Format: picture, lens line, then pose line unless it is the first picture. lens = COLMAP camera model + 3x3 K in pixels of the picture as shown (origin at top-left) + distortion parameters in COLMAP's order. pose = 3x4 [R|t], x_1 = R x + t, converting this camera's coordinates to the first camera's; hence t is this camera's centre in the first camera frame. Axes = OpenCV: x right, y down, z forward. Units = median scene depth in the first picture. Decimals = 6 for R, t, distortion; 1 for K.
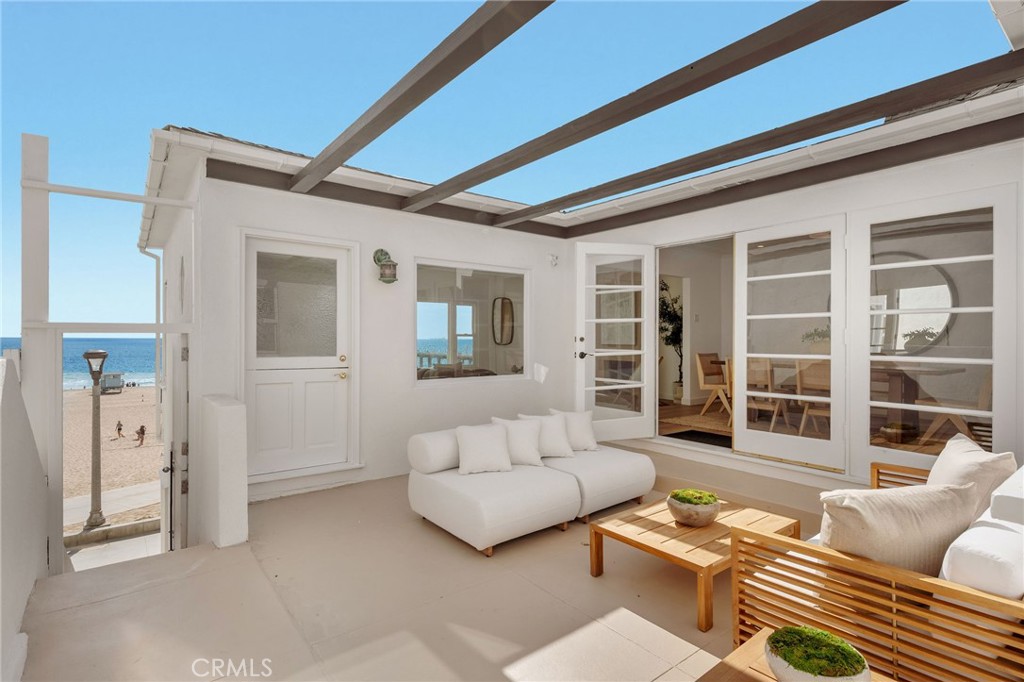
lens RADIAL K [[529.9, 0, 512.0], [0, 529.9, 341.0], [0, 0, 1]] dist [-0.001610, -0.000305]
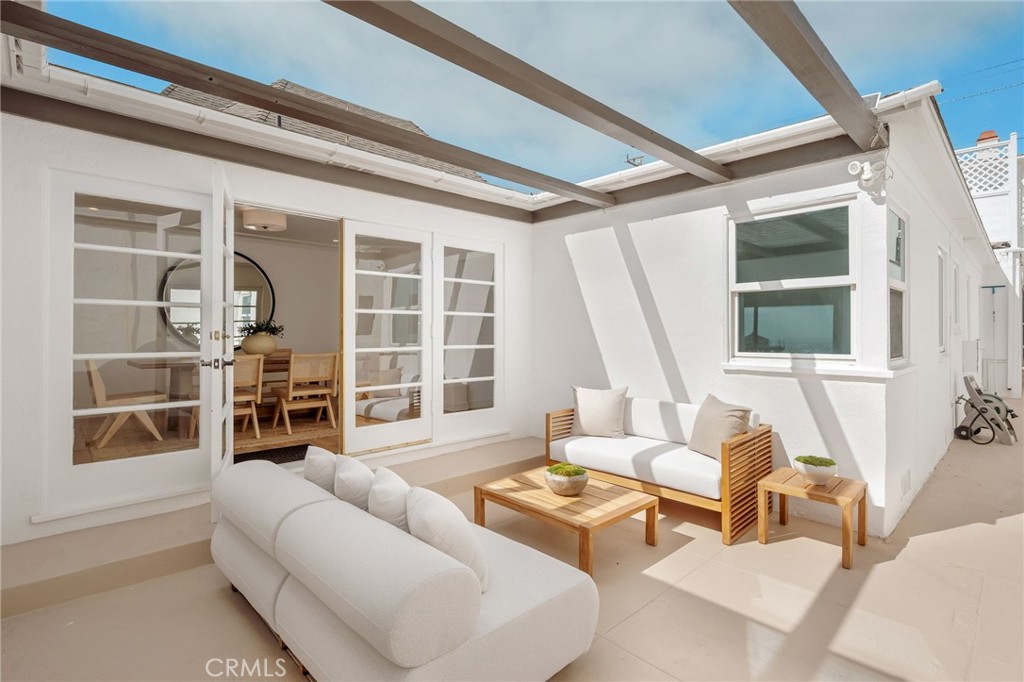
lens RADIAL K [[499.2, 0, 512.0], [0, 499.2, 341.0], [0, 0, 1]] dist [0.016062, -0.000087]
pose [[-0.083029, -0.018303, 0.996379, -0.526478], [-0.001426, 0.999832, 0.018248, -0.008534], [-0.996546, 0.000094, -0.083041, 0.860691]]
